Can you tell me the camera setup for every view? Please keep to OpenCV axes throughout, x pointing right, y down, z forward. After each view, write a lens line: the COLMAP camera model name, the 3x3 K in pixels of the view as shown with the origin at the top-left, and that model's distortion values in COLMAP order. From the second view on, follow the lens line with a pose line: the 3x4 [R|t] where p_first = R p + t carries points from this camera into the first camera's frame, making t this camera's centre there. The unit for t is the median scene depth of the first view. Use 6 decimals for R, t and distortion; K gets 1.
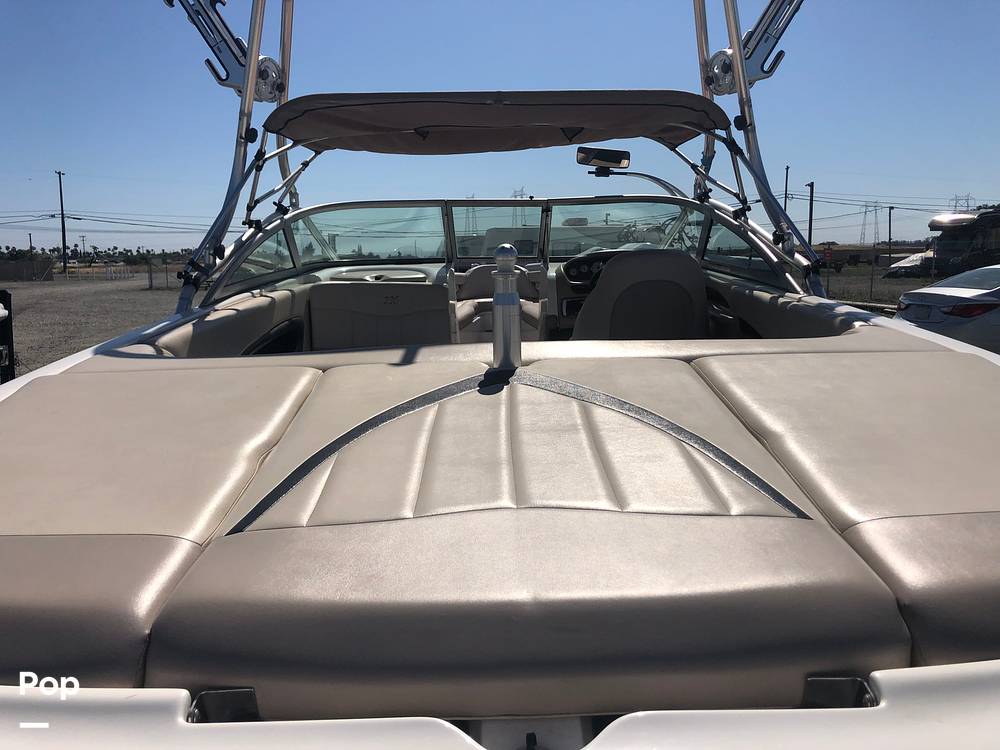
lens RADIAL K [[826.4, 0, 498.7], [0, 826.4, 373.8], [0, 0, 1]] dist [0.020623, -0.022456]
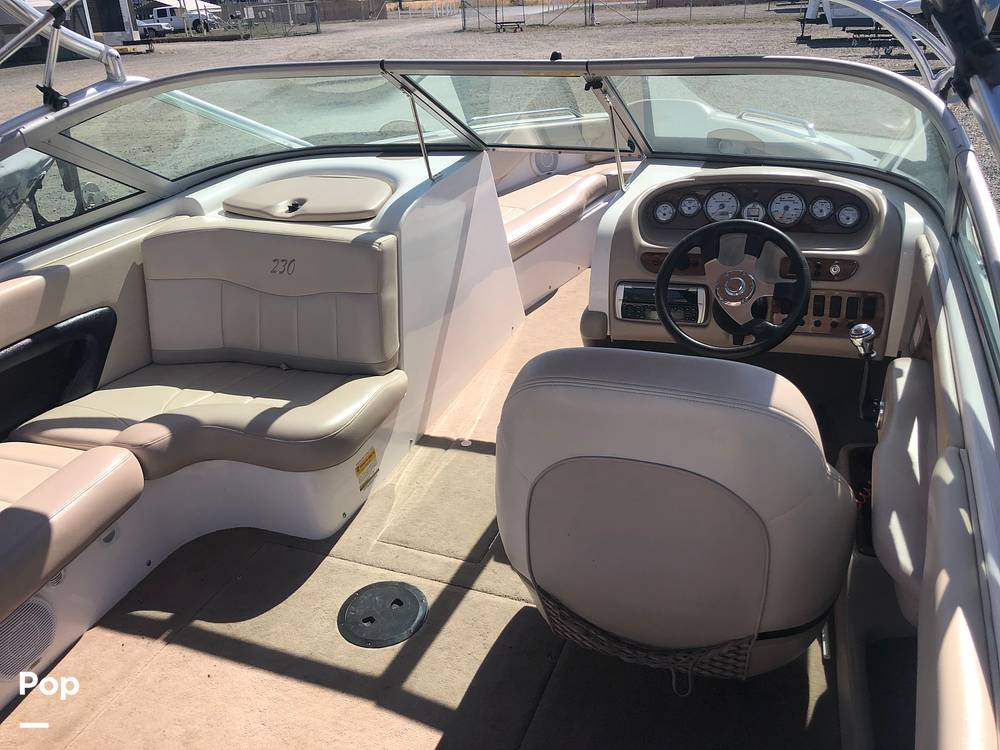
lens RADIAL K [[826.4, 0, 499.3], [0, 826.4, 368.6], [0, 0, 1]] dist [0.020623, -0.022456]
pose [[0.924793, 0.137952, -0.354581, 0.190004], [-0.027084, 0.953457, 0.300309, -0.184408], [0.379506, -0.268120, 0.885487, 0.547040]]
